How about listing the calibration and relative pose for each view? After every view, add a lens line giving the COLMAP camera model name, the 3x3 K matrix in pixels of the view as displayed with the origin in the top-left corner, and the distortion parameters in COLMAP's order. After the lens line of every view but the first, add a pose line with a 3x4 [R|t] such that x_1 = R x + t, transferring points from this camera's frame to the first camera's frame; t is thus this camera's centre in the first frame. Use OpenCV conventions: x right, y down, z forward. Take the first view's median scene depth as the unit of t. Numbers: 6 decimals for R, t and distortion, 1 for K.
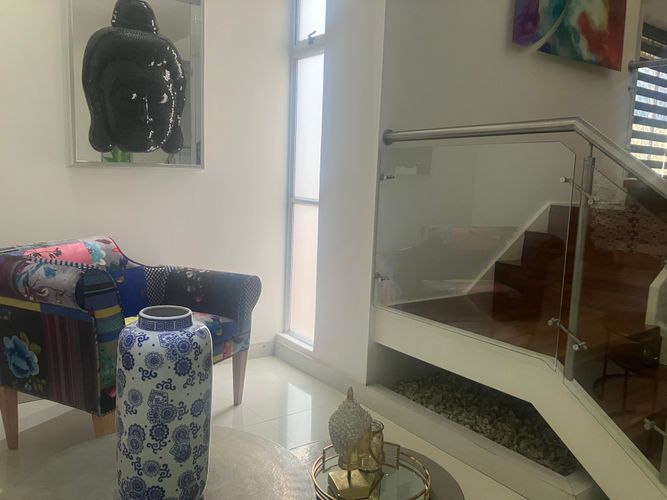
lens RADIAL K [[548.1, 0, 330.9], [0, 548.1, 249.5], [0, 0, 1]] dist [0.042216, -0.054992]
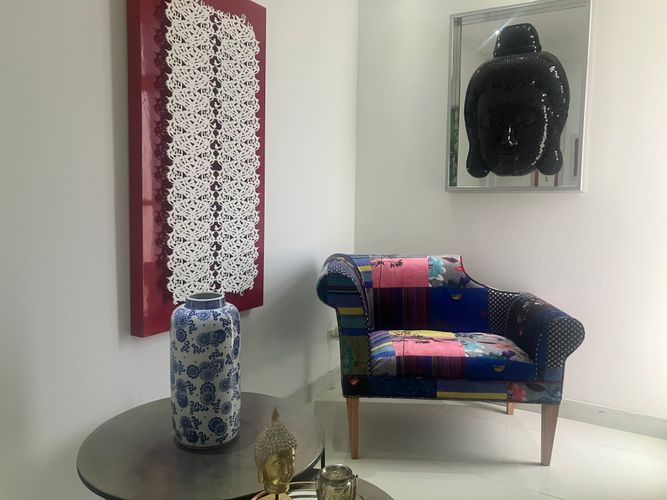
lens RADIAL K [[548.1, 0, 332.9], [0, 548.1, 253.6], [0, 0, 1]] dist [0.042216, -0.054992]
pose [[0.385309, 0.071522, -0.920012, 0.436148], [-0.117066, 0.992725, 0.028146, -0.026182], [0.915332, 0.096857, 0.390879, 0.316792]]
